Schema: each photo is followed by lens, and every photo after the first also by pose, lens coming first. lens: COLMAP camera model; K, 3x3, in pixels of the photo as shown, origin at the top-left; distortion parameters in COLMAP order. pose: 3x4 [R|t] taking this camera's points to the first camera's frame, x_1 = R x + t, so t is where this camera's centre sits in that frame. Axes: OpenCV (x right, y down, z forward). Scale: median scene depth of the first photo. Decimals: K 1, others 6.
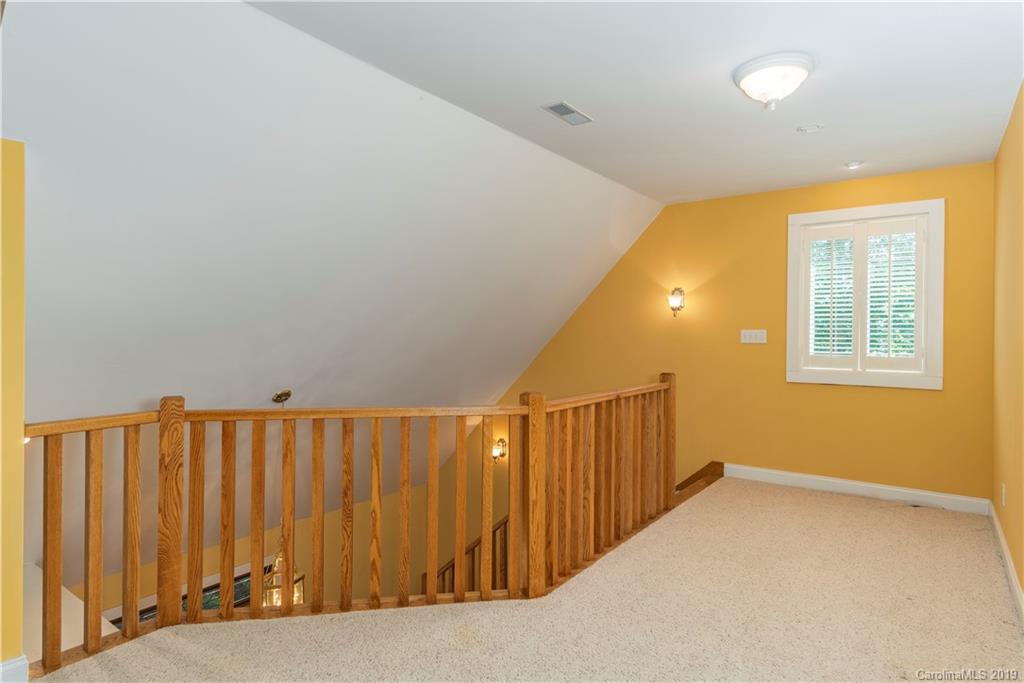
lens RADIAL K [[578.0, 0, 512.0], [0, 578.0, 338.3], [0, 0, 1]] dist [0.002796, -0.000014]
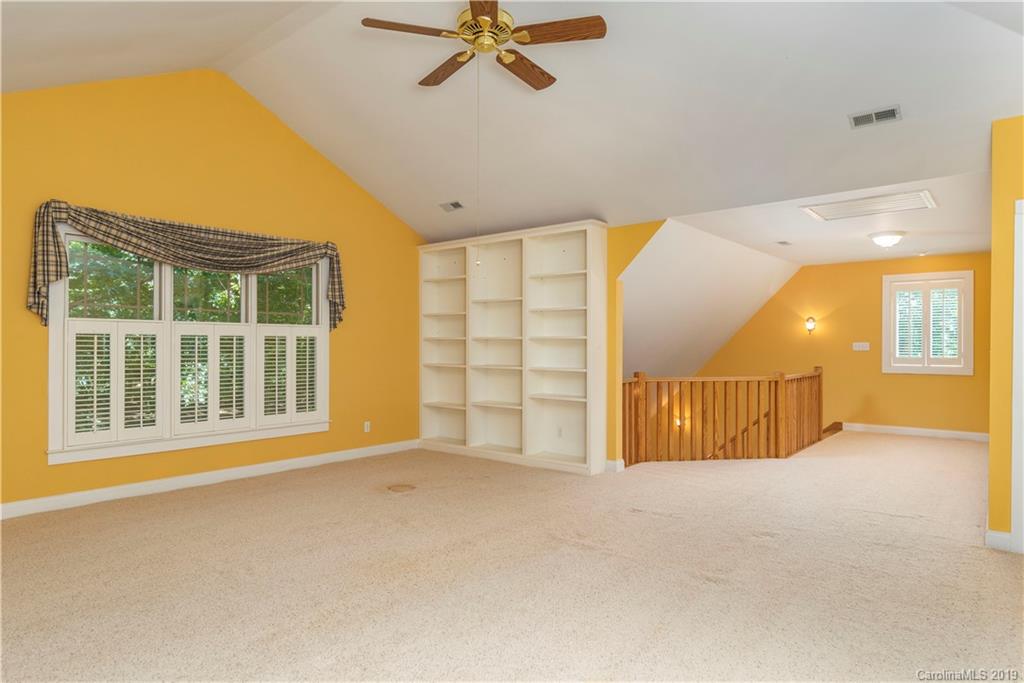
lens RADIAL K [[607.5, 0, 511.8], [0, 607.5, 343.0], [0, 0, 1]] dist [-0.003761, 0.001106]
pose [[0.998147, -0.000725, -0.060841, -0.498404], [-0.000200, 0.999885, -0.015190, 0.013623], [0.060845, 0.015174, 0.998032, -0.840618]]
